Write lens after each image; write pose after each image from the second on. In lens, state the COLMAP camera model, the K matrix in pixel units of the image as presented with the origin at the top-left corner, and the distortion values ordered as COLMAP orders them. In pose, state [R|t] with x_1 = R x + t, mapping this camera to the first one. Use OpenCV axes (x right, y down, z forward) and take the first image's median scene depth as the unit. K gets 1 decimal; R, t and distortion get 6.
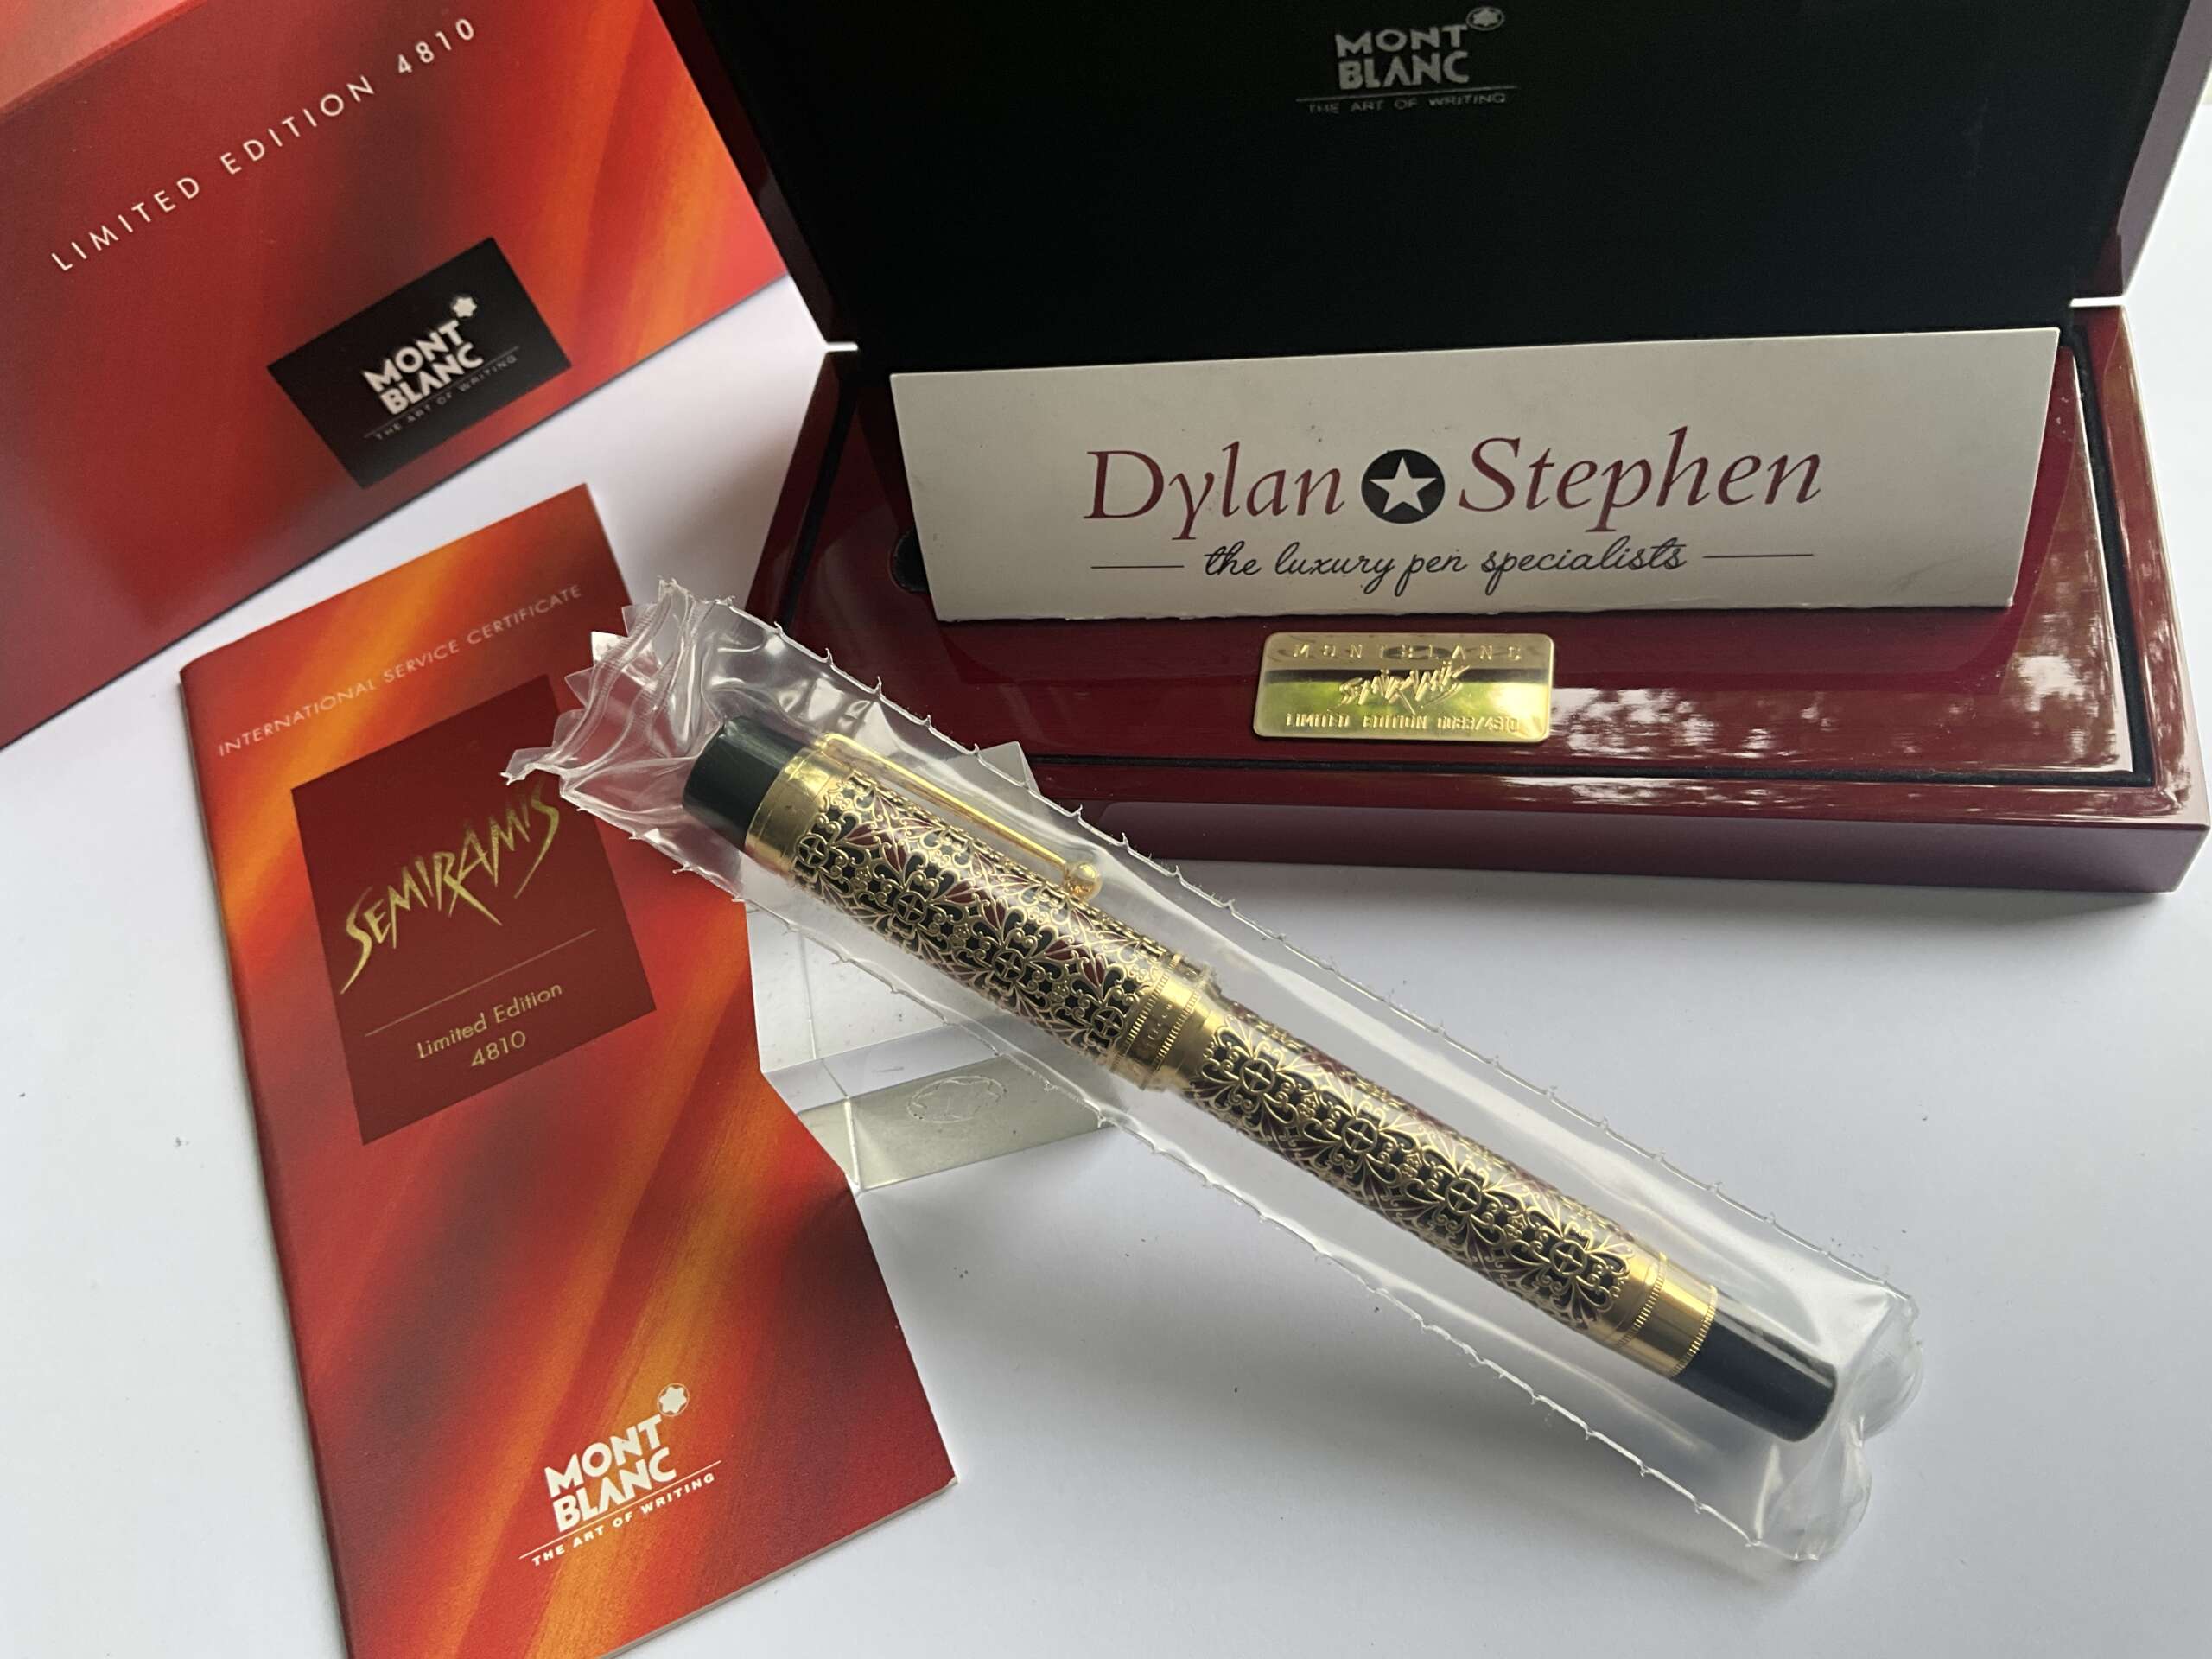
lens RADIAL K [[1846.0, 0, 1106.0], [0, 1846.0, 829.5], [0, 0, 1]] dist [0.075858, -0.187503]
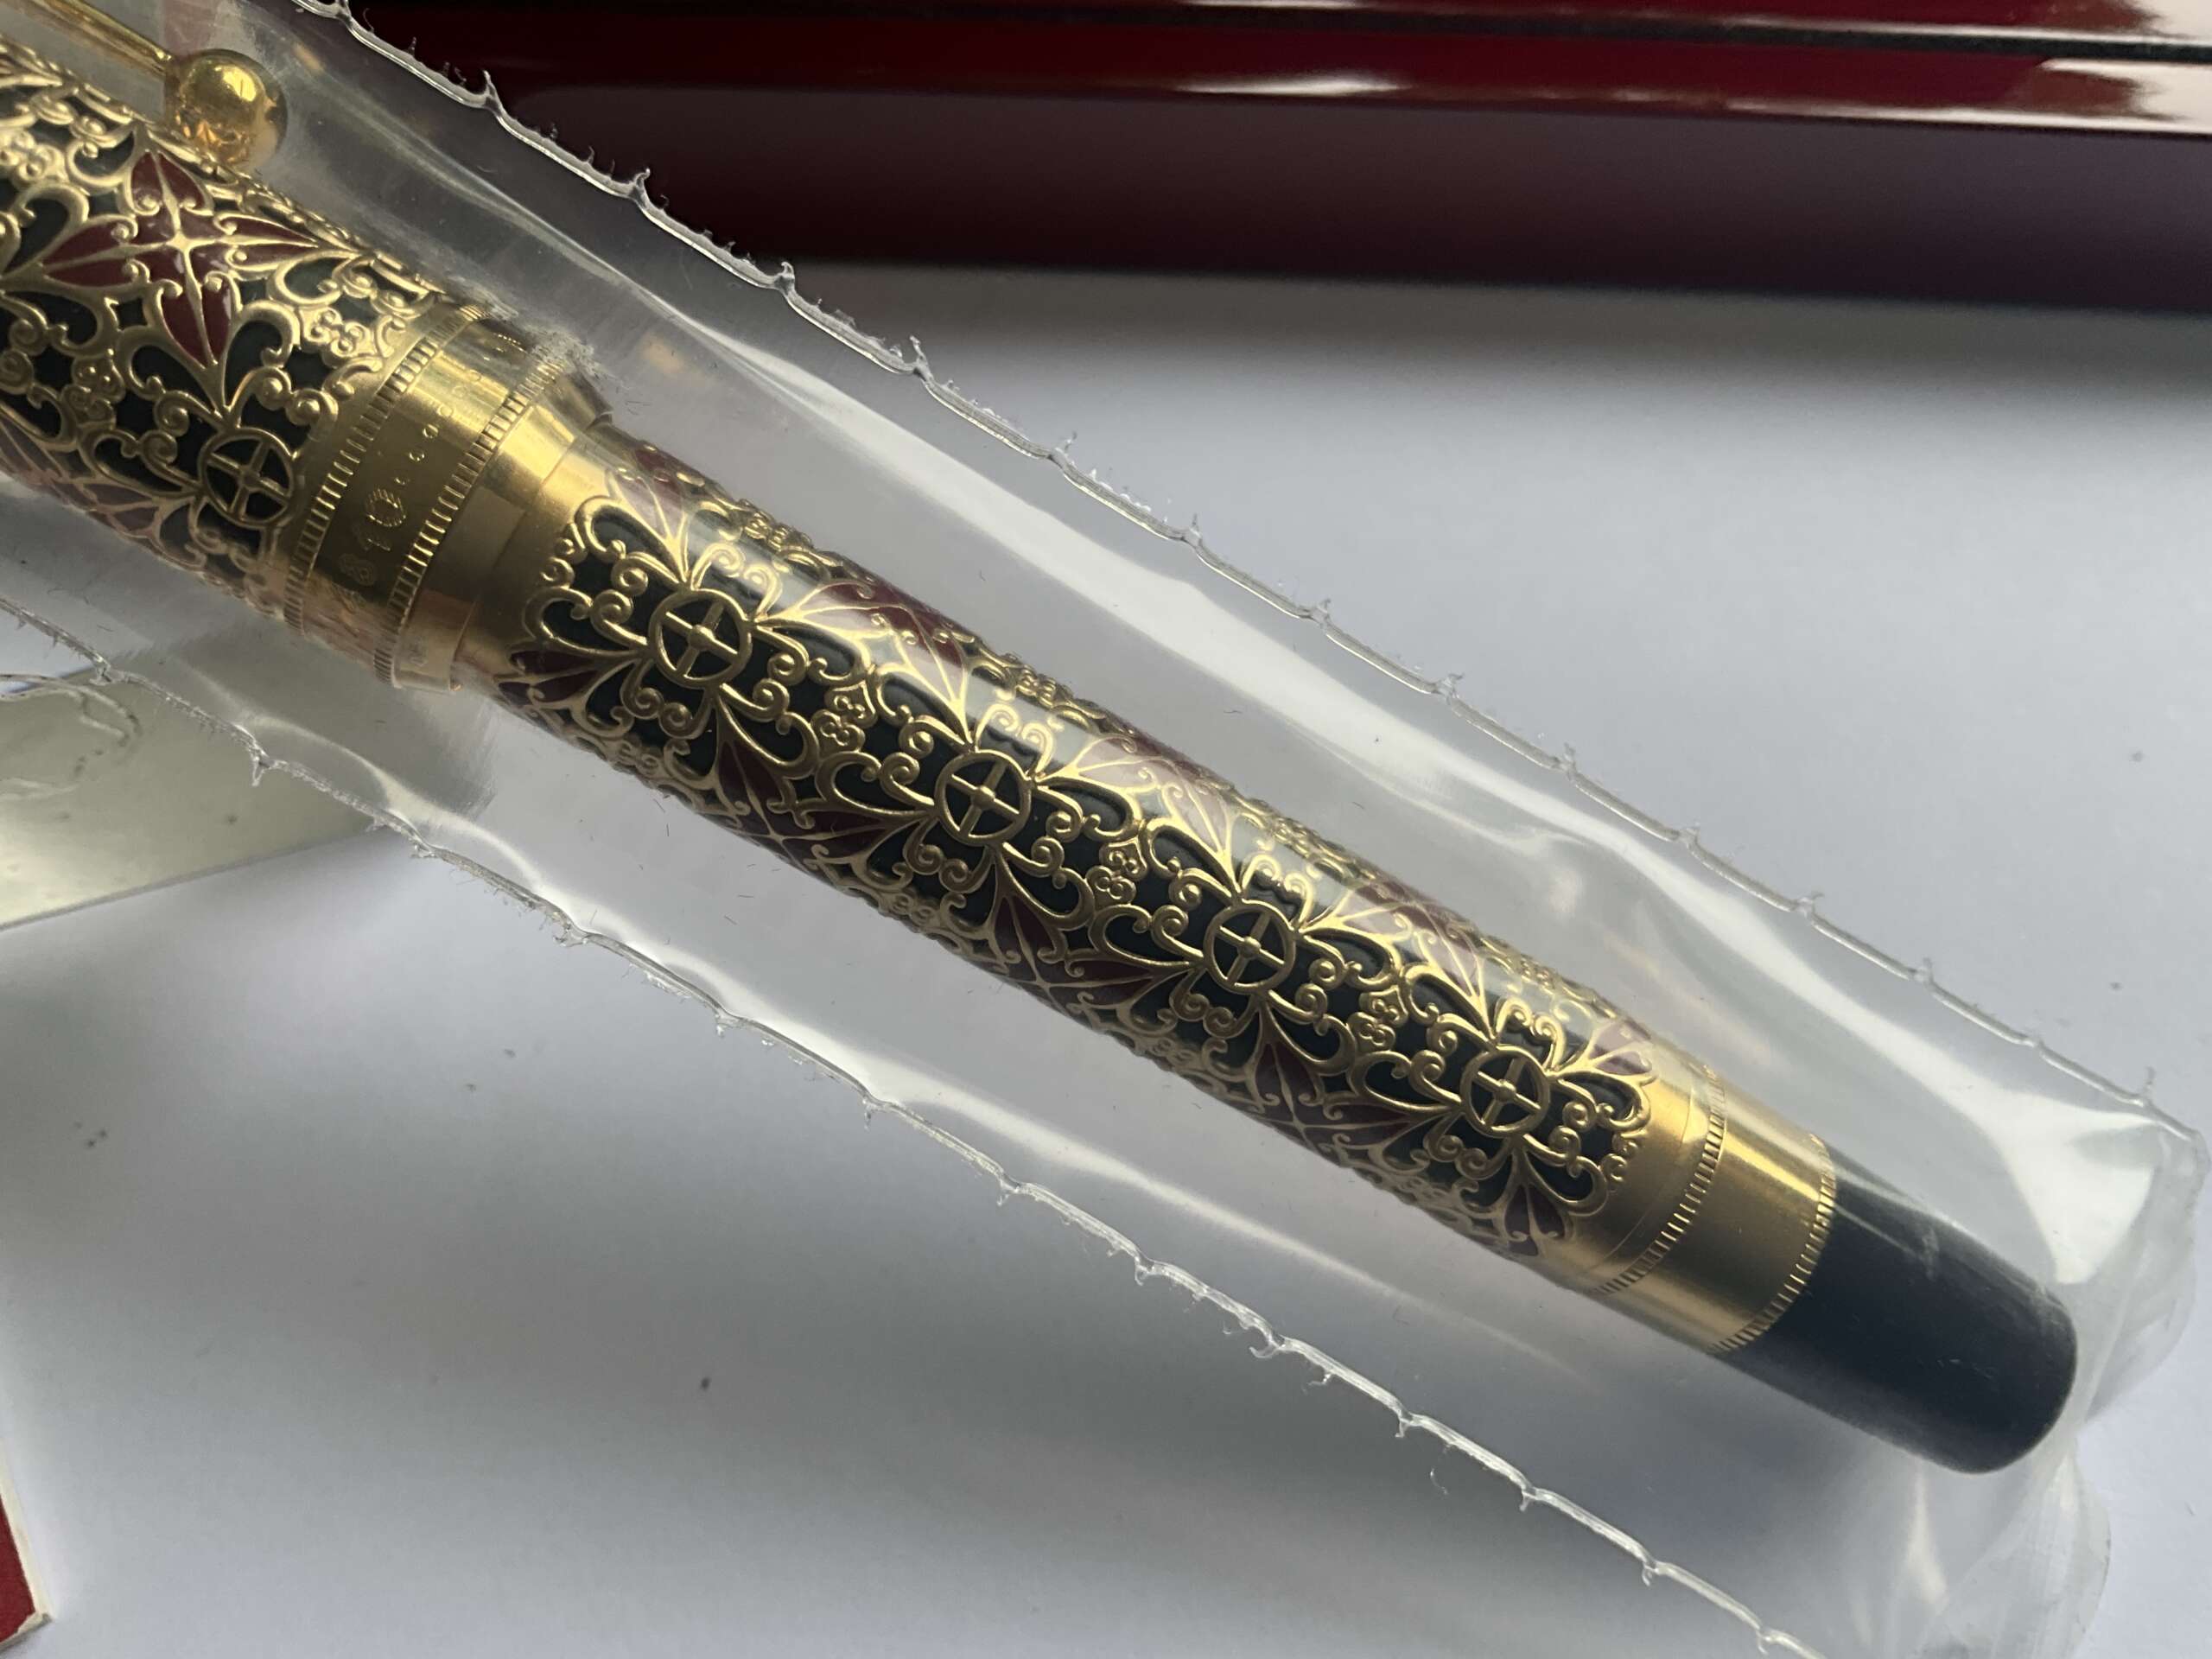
lens RADIAL K [[1833.0, 0, 1106.0], [0, 1833.0, 829.5], [0, 0, 1]] dist [0.080149, -0.188045]
pose [[0.980517, -0.017524, 0.195650, 0.088439], [-0.010947, 0.989590, 0.143497, 0.118603], [-0.196128, -0.142843, 0.970118, 0.634396]]
